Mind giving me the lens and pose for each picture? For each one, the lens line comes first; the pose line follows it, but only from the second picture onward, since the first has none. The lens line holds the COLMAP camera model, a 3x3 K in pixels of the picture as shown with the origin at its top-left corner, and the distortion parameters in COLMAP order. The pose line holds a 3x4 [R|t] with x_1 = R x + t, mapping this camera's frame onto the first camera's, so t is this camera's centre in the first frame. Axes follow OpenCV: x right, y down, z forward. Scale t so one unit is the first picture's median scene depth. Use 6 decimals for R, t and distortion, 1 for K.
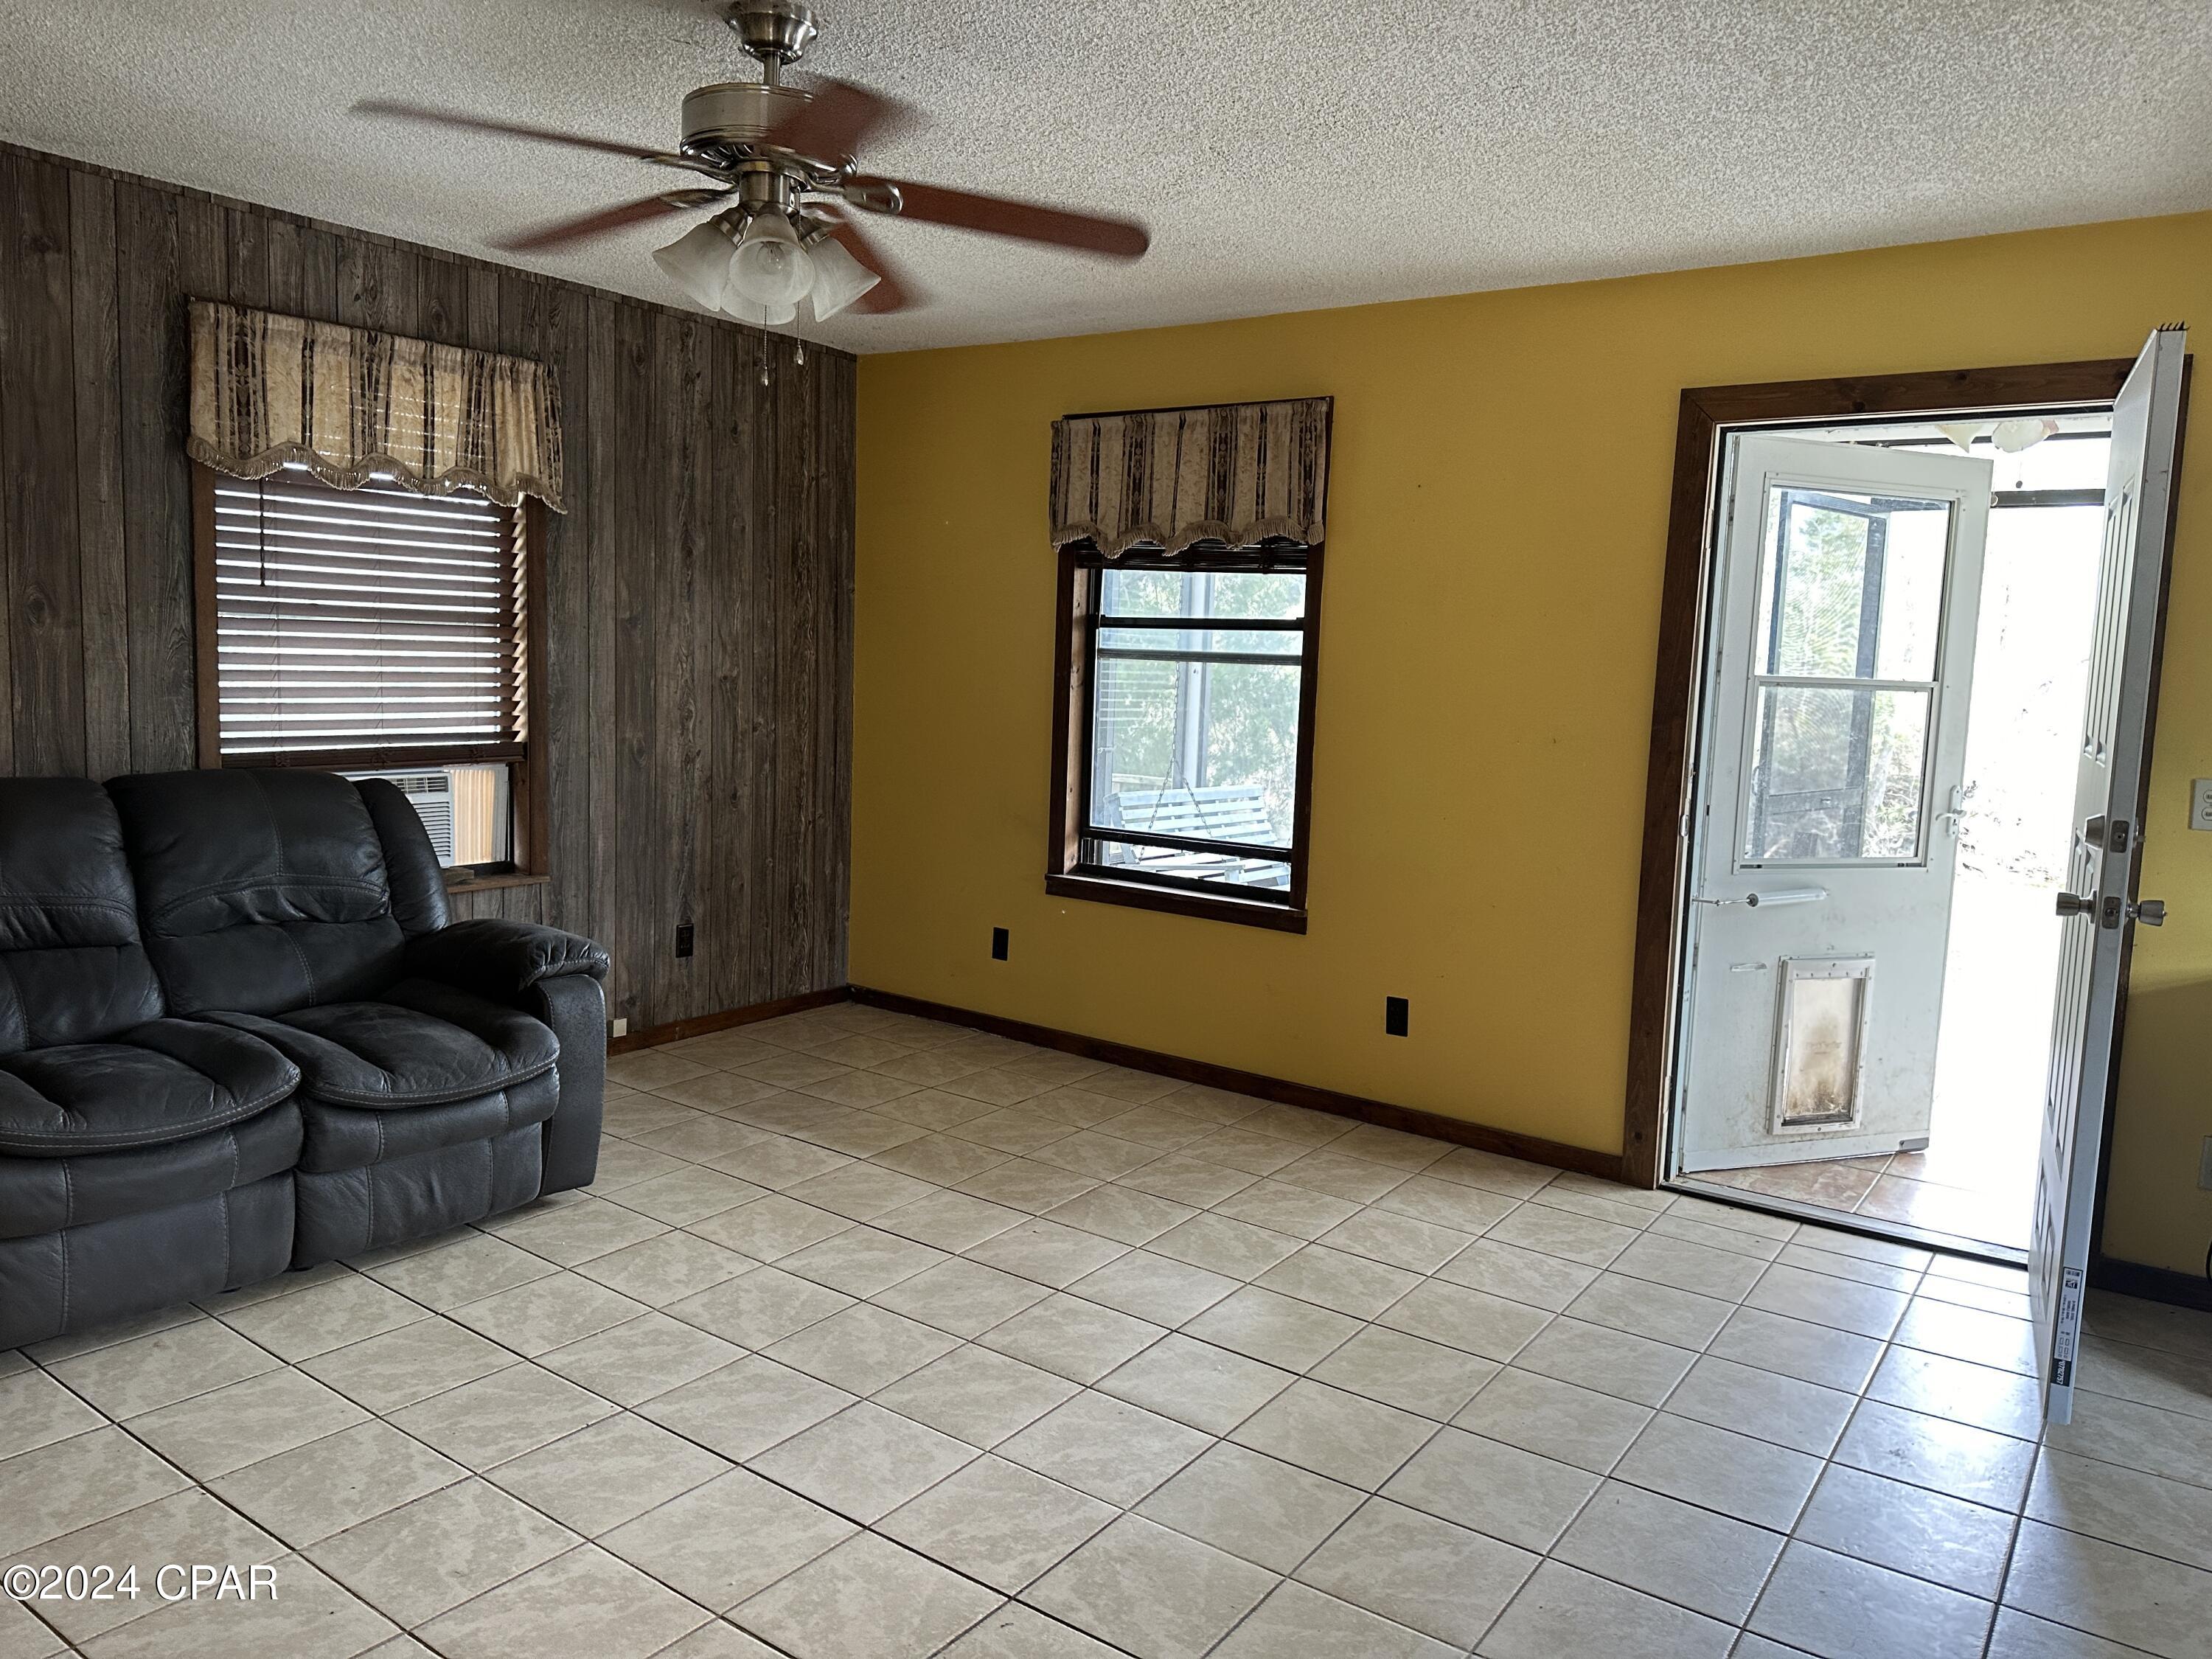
lens RADIAL K [[1552.3, 0, 1100.1], [0, 1552.3, 817.3], [0, 0, 1]] dist [0.062574, -0.076527]
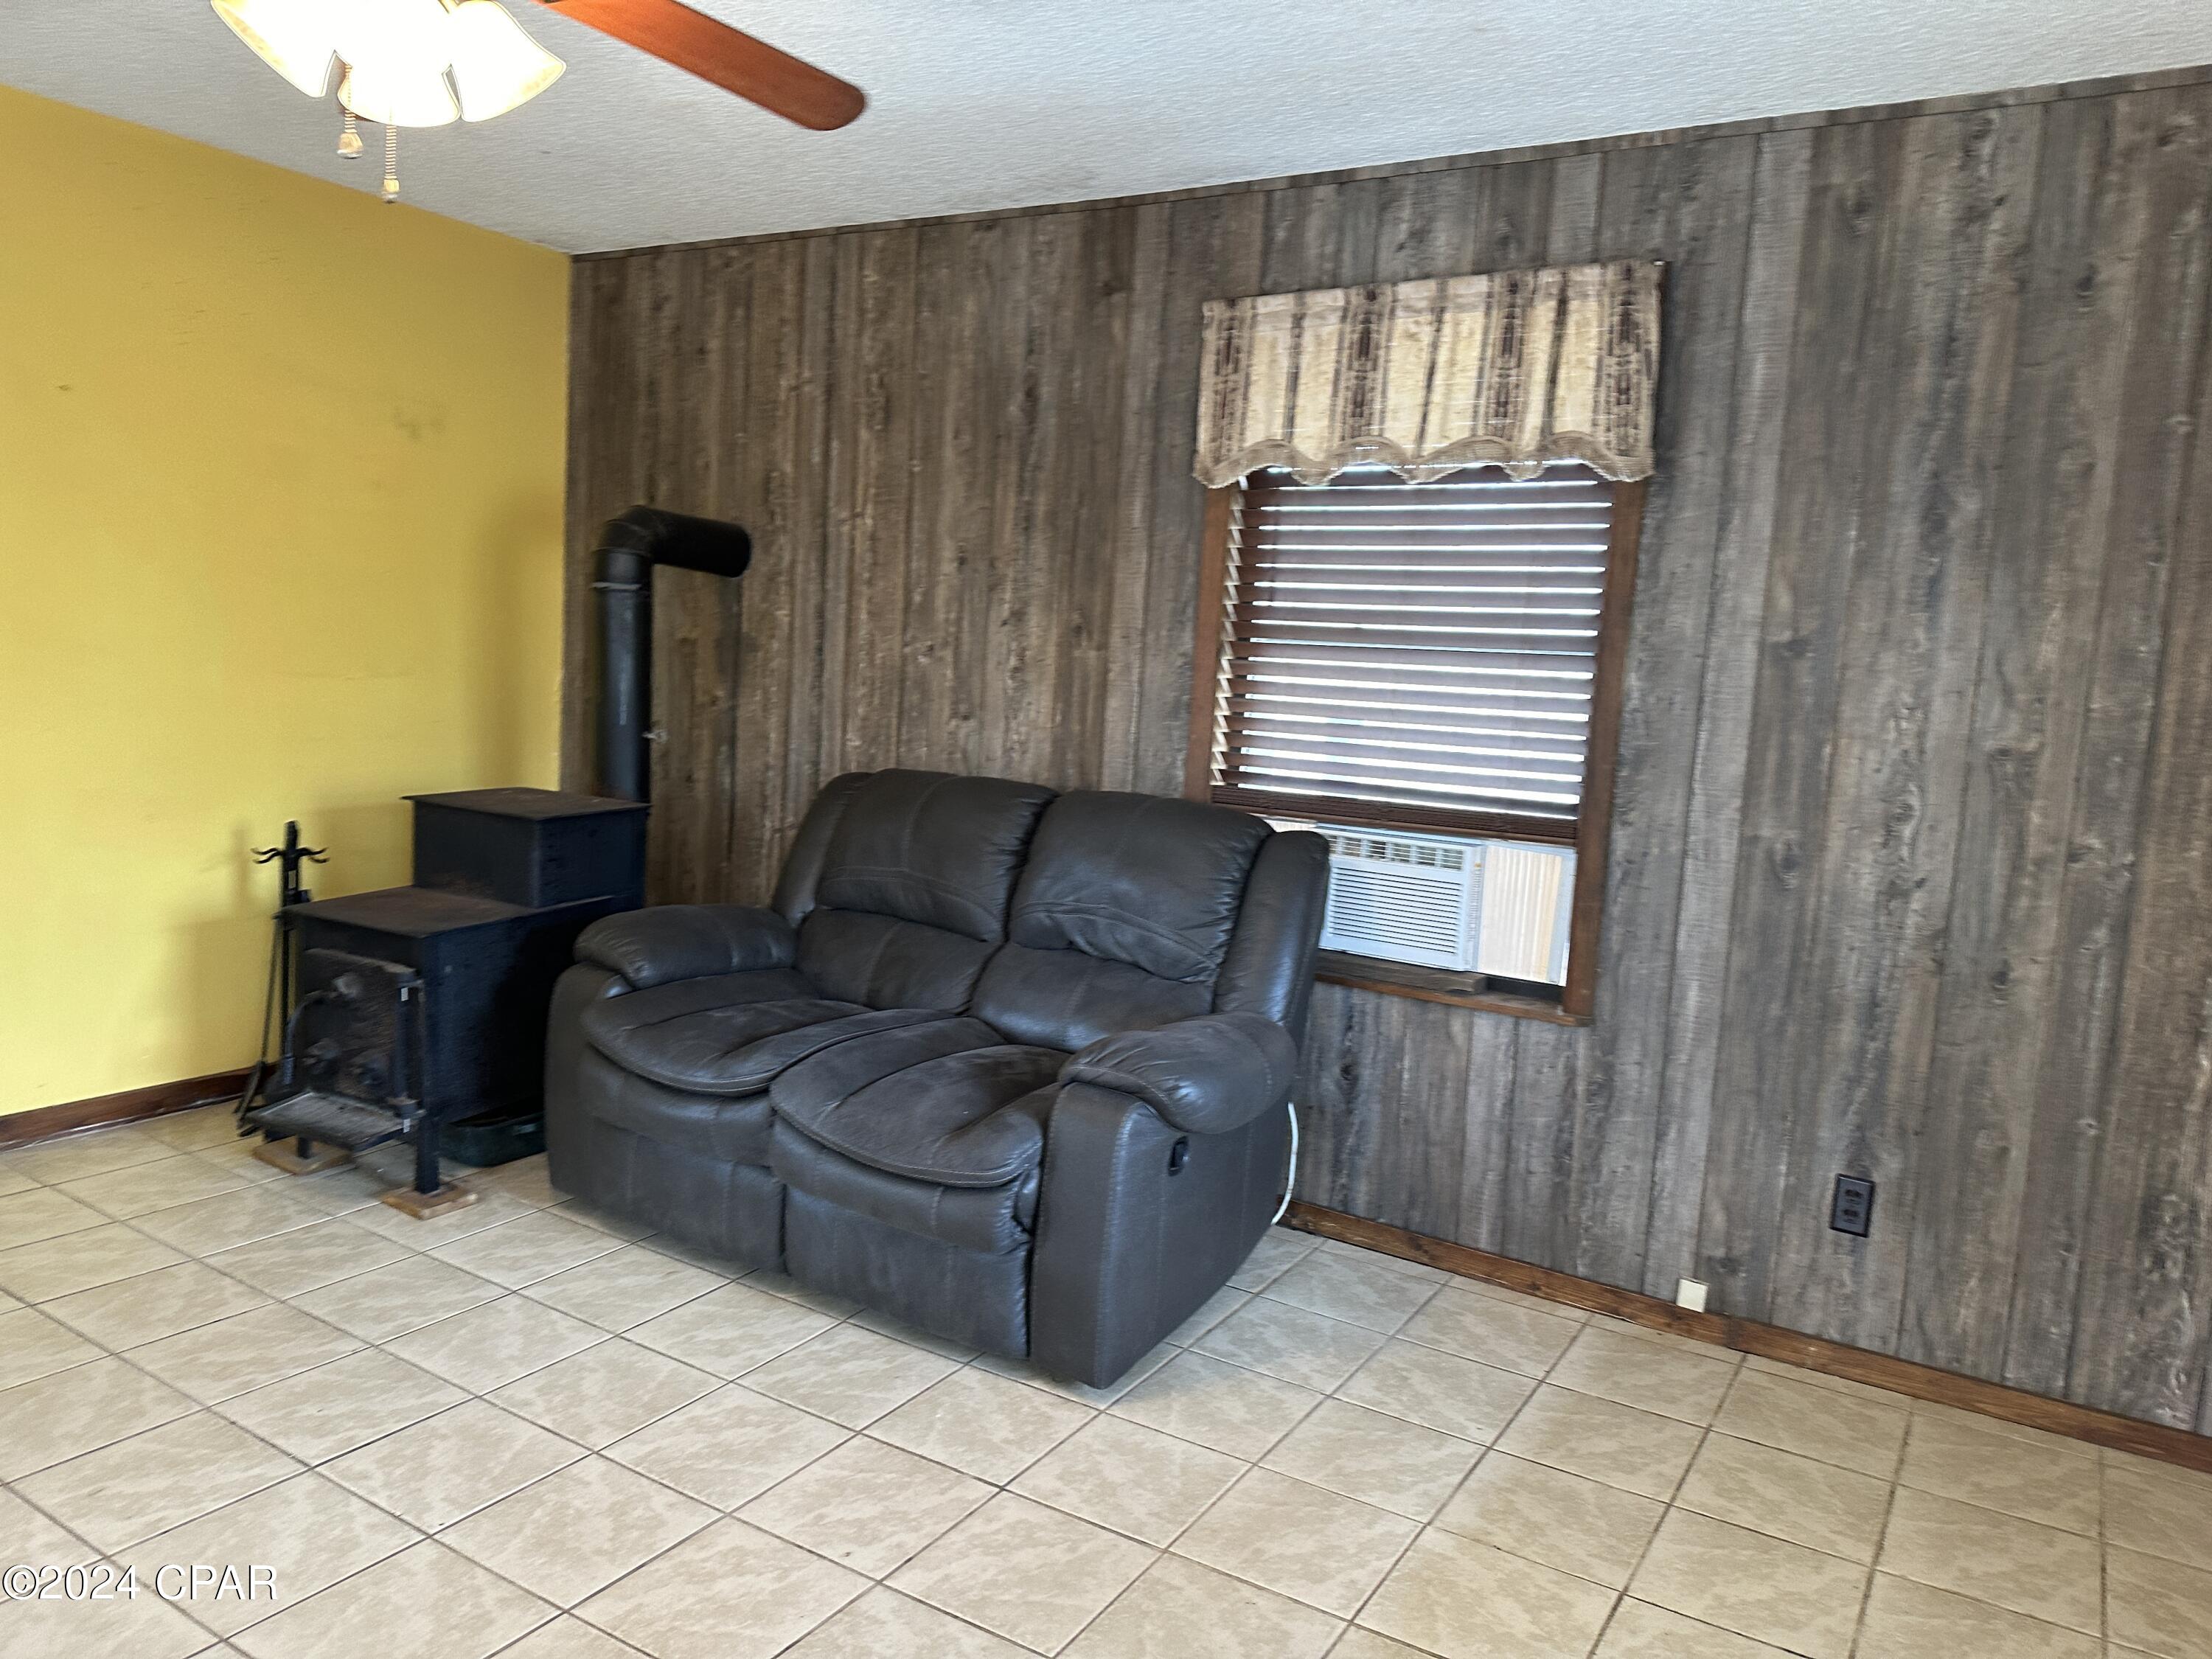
lens RADIAL K [[1552.3, 0, 1113.0], [0, 1552.3, 818.5], [0, 0, 1]] dist [0.062574, -0.076527]
pose [[0.074988, 0.065233, -0.995048, 0.297175], [-0.163100, 0.985222, 0.052297, -0.049971], [0.983756, 0.158371, 0.084519, 0.719843]]
